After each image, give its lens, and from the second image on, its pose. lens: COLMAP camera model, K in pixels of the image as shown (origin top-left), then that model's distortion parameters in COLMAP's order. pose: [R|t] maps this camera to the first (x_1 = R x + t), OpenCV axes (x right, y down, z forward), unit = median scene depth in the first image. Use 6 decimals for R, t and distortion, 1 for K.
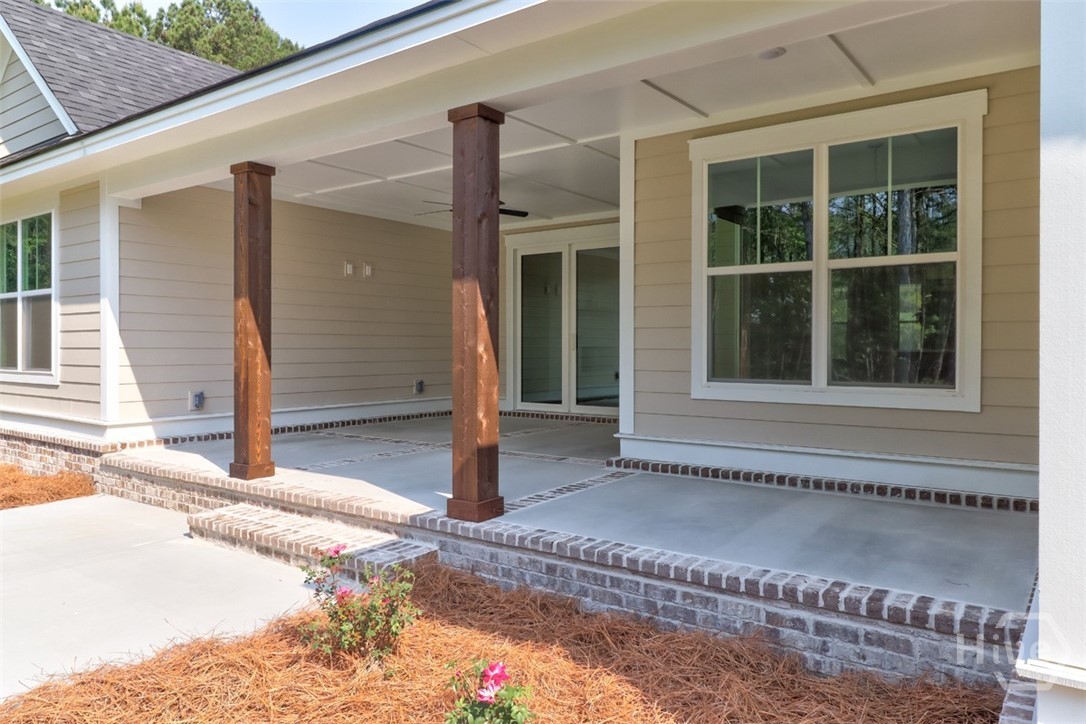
lens RADIAL K [[747.0, 0, 516.0], [0, 747.0, 347.7], [0, 0, 1]] dist [0.000667, 0.002803]
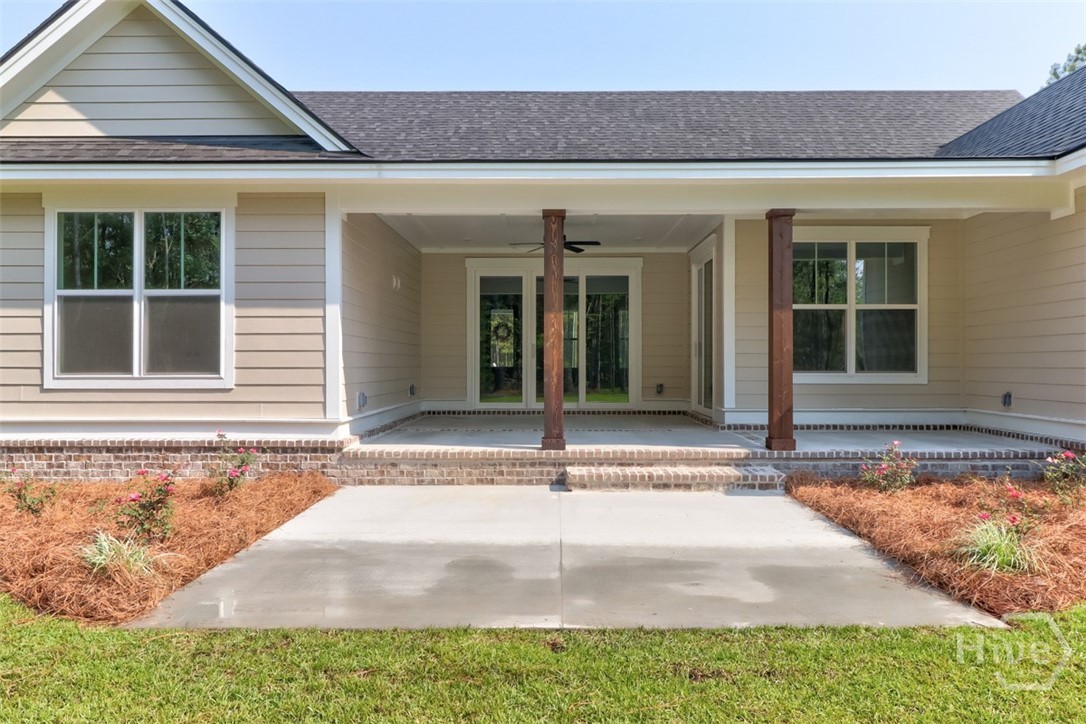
lens RADIAL K [[787.8, 0, 520.4], [0, 787.8, 364.3], [0, 0, 1]] dist [0.000719, -0.000274]
pose [[0.815019, -0.001434, 0.579433, -1.257987], [0.000992, 0.999999, 0.001079, 0.024166], [-0.579434, -0.000305, 0.815019, -0.092798]]
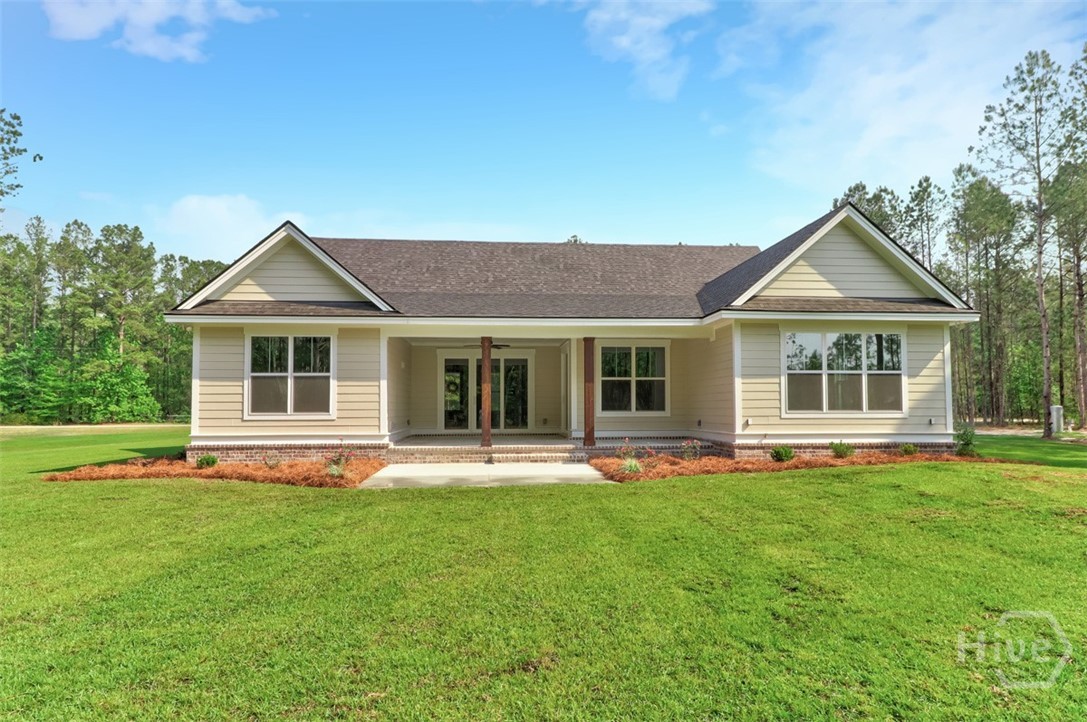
lens RADIAL K [[684.3, 0, 512.8], [0, 684.3, 380.6], [0, 0, 1]] dist [0.005602, -0.001983]
pose [[0.766192, 0.022540, 0.642216, -2.041002], [0.005108, 0.999139, -0.041161, 0.031778], [-0.642591, 0.034818, 0.765418, -1.106667]]
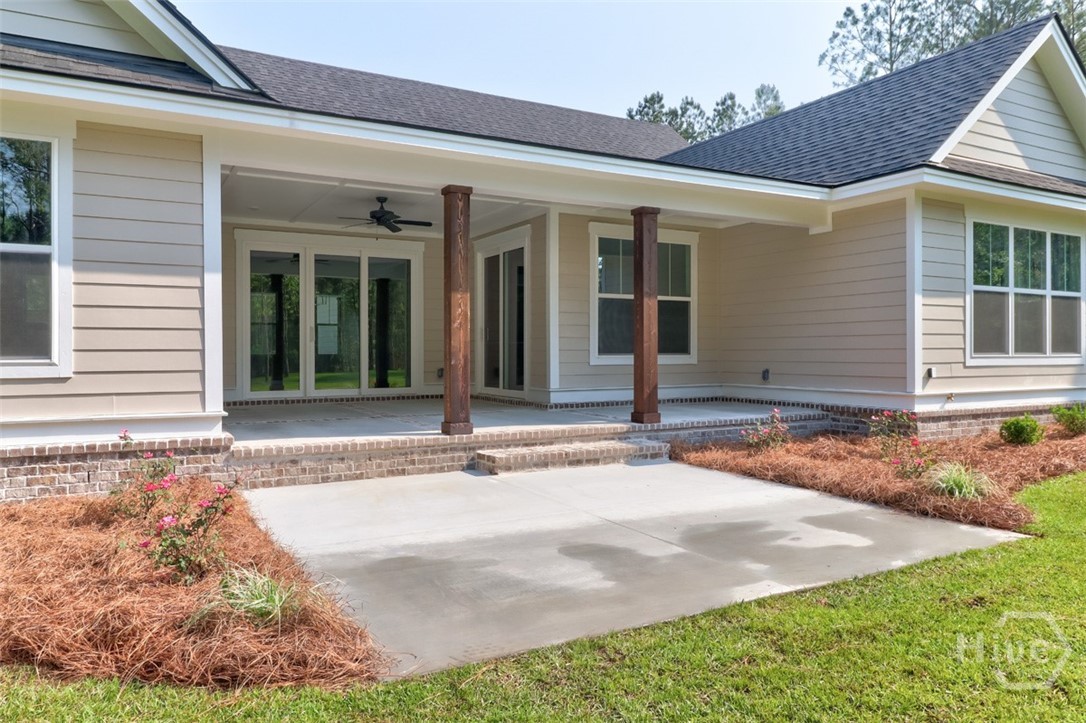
lens RADIAL K [[787.8, 0, 540.1], [0, 787.8, 355.2], [0, 0, 1]] dist [0.000719, -0.000274]
pose [[0.405790, -0.005195, 0.913952, -1.588029], [0.004042, 0.999984, 0.003890, 0.037169], [-0.913958, 0.002116, 0.405804, 0.347856]]
